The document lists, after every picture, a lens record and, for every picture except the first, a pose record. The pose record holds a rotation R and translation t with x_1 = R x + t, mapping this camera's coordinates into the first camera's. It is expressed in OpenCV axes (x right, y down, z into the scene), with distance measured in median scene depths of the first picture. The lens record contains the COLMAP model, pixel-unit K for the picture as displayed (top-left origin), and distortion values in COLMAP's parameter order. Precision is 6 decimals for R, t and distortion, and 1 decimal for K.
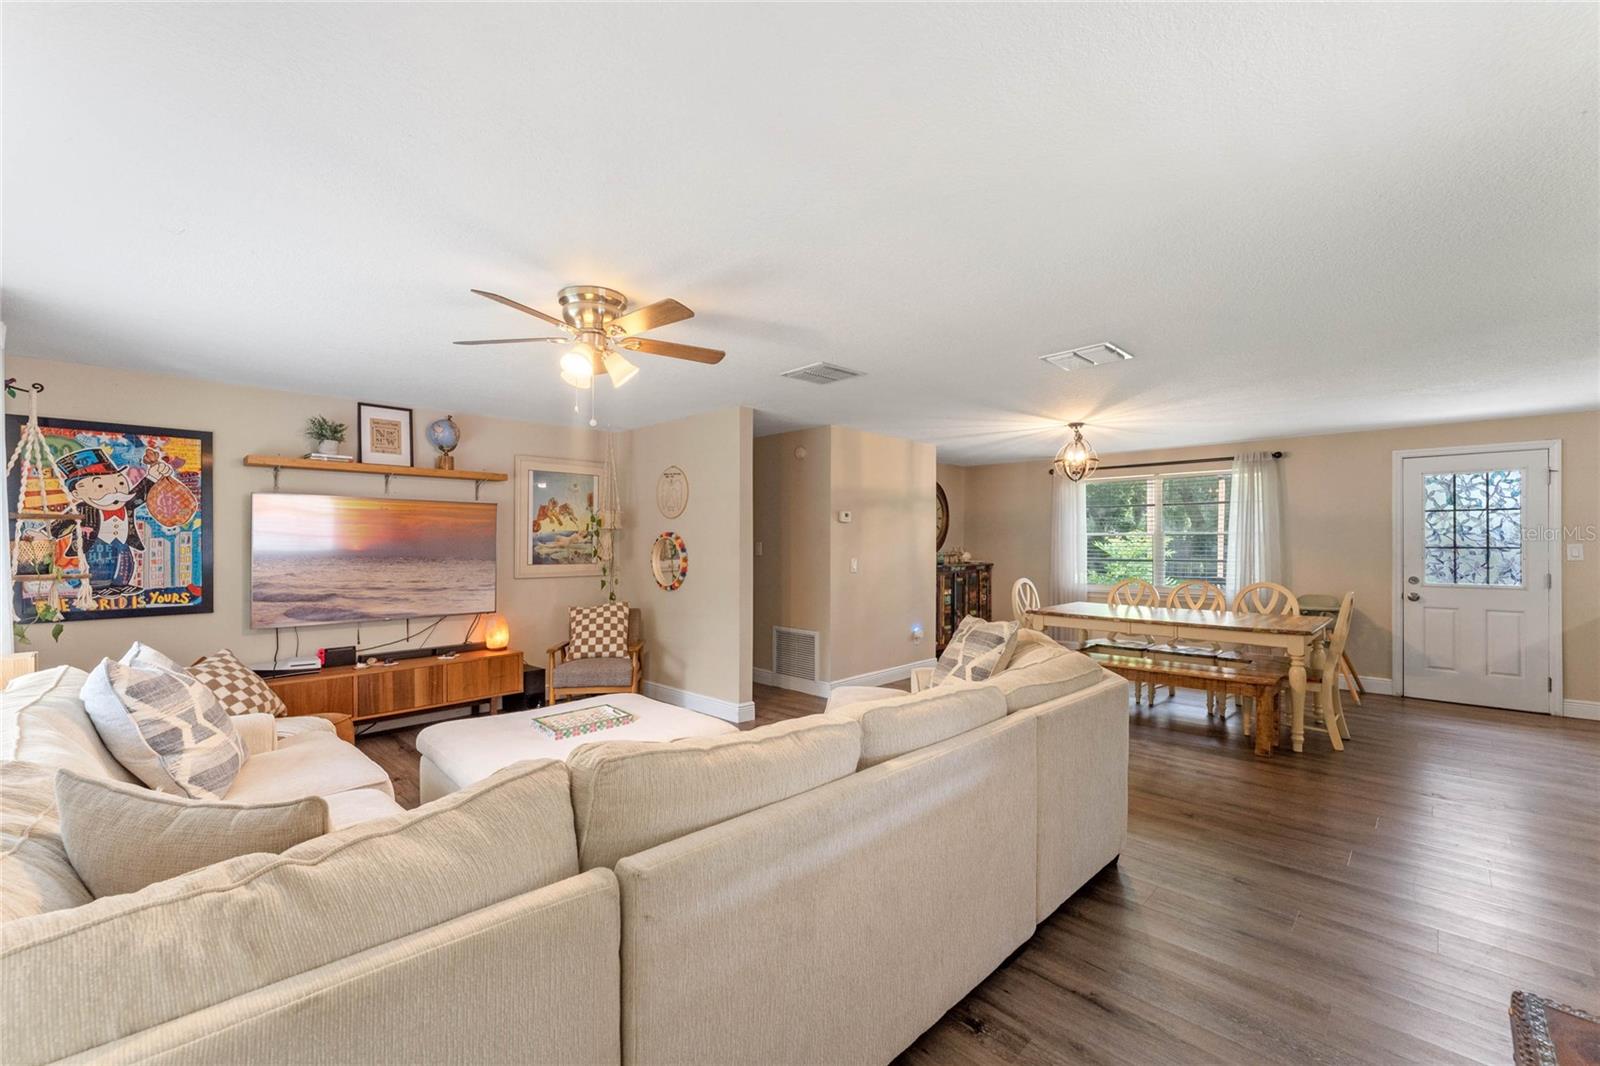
lens RADIAL K [[668.8, 0, 790.9], [0, 668.8, 539.4], [0, 0, 1]] dist [0.001089, 0.000628]
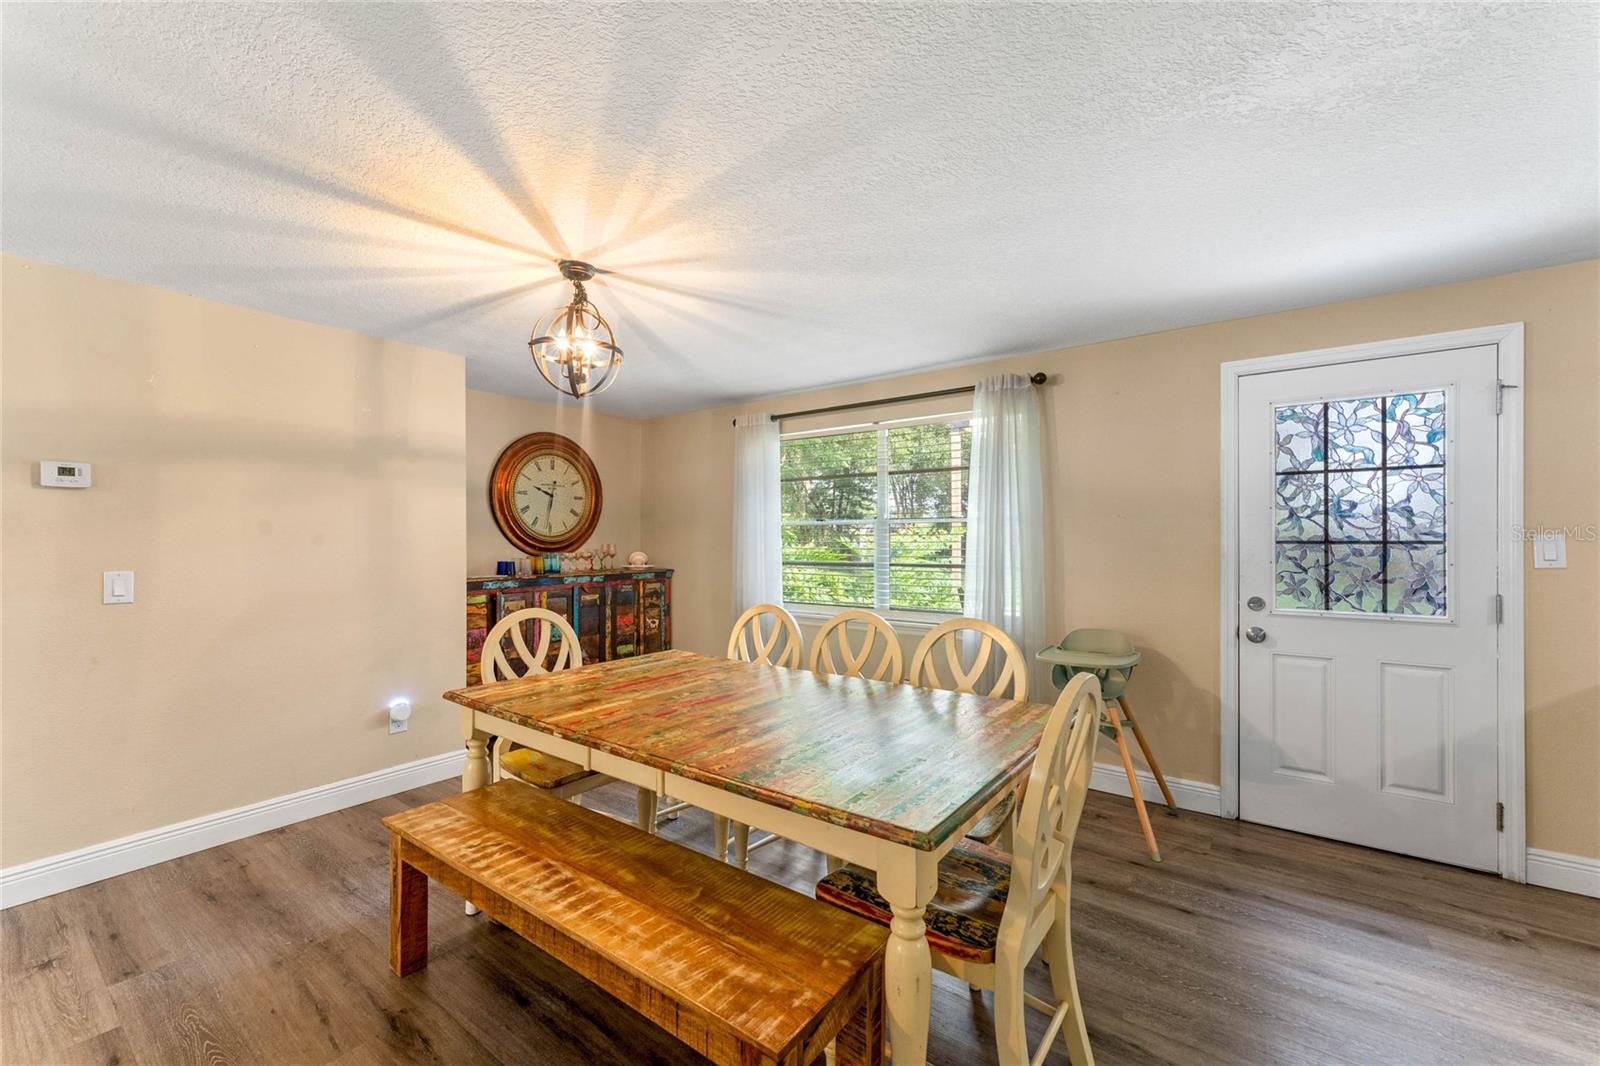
lens RADIAL K [[643.1, 0, 800.1], [0, 643.1, 539.8], [0, 0, 1]] dist [-0.000236, -0.000115]
pose [[0.991041, -0.002475, 0.133533, 0.536427], [0.001839, 0.999986, 0.004883, 0.007564], [-0.133544, -0.004594, 0.991032, 0.579013]]
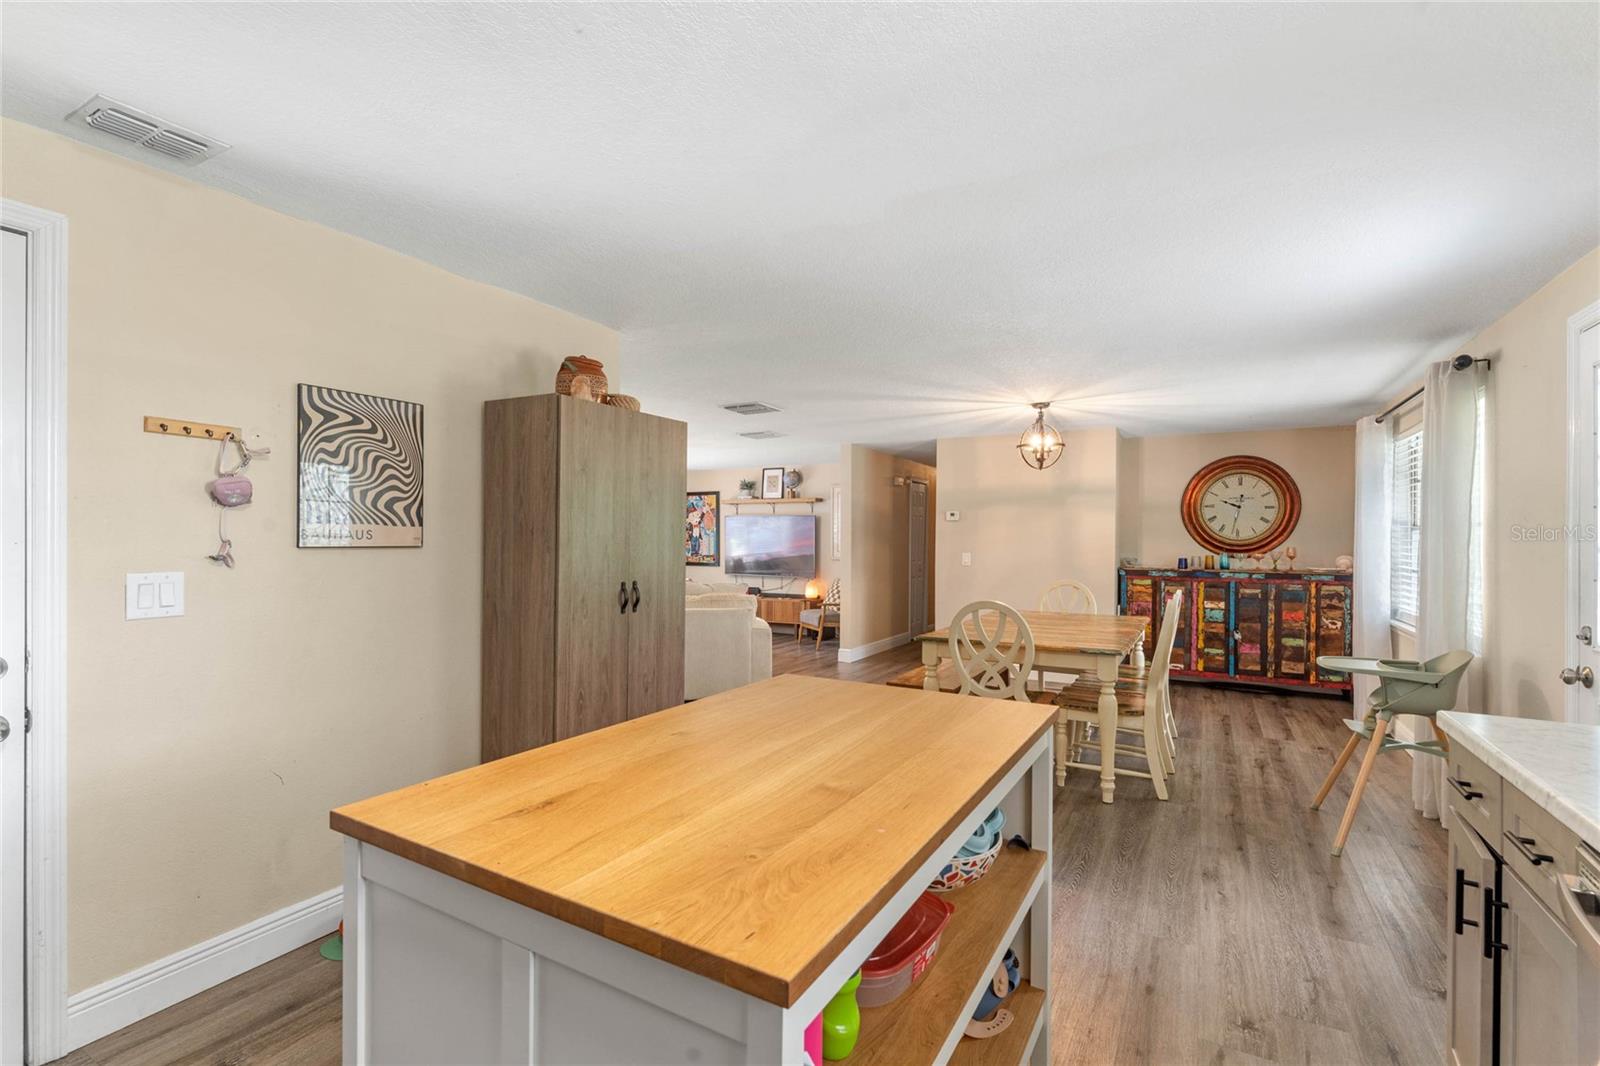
lens RADIAL K [[708.7, 0, 798.1], [0, 708.7, 539.6], [0, 0, 1]] dist [-0.000605, 0.000023]
pose [[0.260968, 0.002954, -0.965343, 1.282439], [-0.003019, 0.999993, 0.002244, 0.005216], [0.965343, 0.002328, 0.260975, 0.472568]]
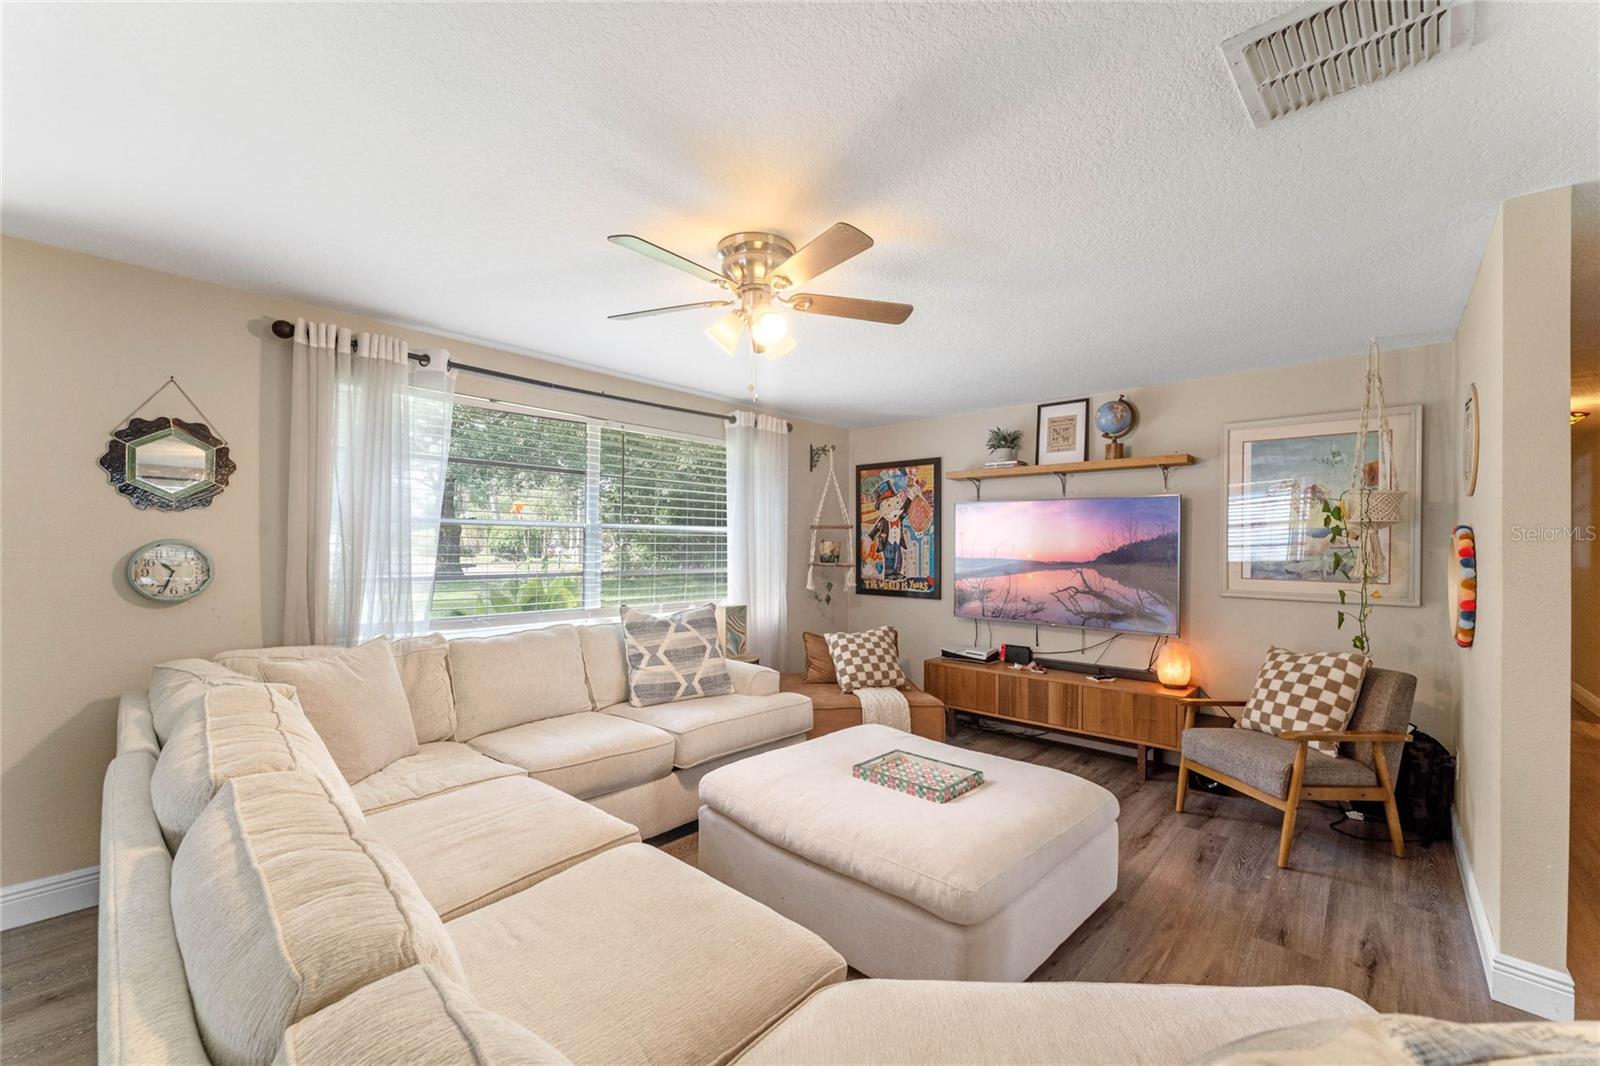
lens RADIAL K [[643.1, 0, 800.1], [0, 643.1, 539.8], [0, 0, 1]] dist [-0.000236, -0.000115]
pose [[0.042798, -0.009238, -0.999041, 0.262645], [-0.005919, 0.999937, -0.009499, 0.007346], [0.999066, 0.006320, 0.042740, 0.528364]]
